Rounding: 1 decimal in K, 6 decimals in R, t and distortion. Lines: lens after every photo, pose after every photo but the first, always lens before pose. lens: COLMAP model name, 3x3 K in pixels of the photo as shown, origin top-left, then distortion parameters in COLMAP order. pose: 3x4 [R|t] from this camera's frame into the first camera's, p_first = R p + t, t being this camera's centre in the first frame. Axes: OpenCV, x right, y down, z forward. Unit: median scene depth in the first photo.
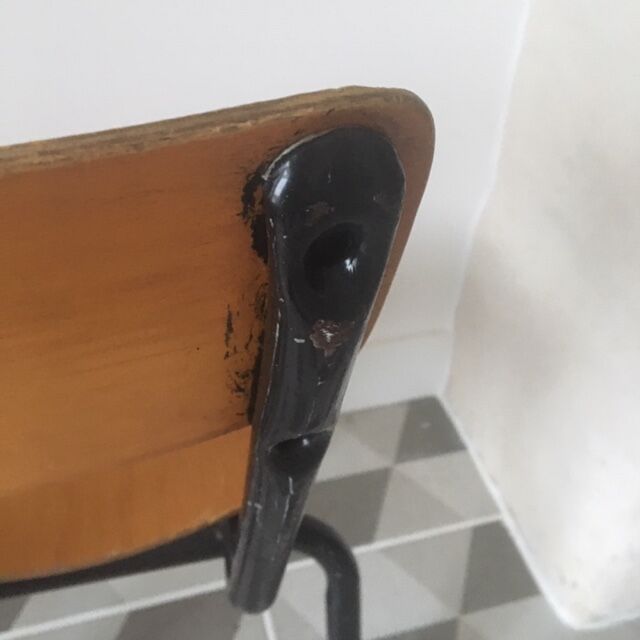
lens RADIAL K [[725.7, 0, 320.3], [0, 725.7, 322.6], [0, 0, 1]] dist [-0.012347, 0.000000]
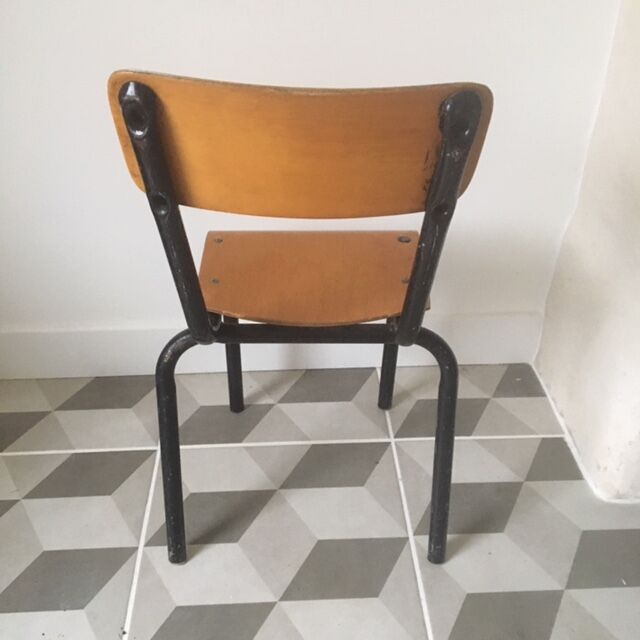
lens RADIAL K [[725.7, 0, 318.3], [0, 725.7, 315.7], [0, 0, 1]] dist [-0.012347, 0.000000]
pose [[0.975534, 0.109363, -0.190715, 0.026878], [-0.134978, 0.982686, -0.126921, 0.320091], [0.173533, 0.149559, 0.973406, -0.585411]]
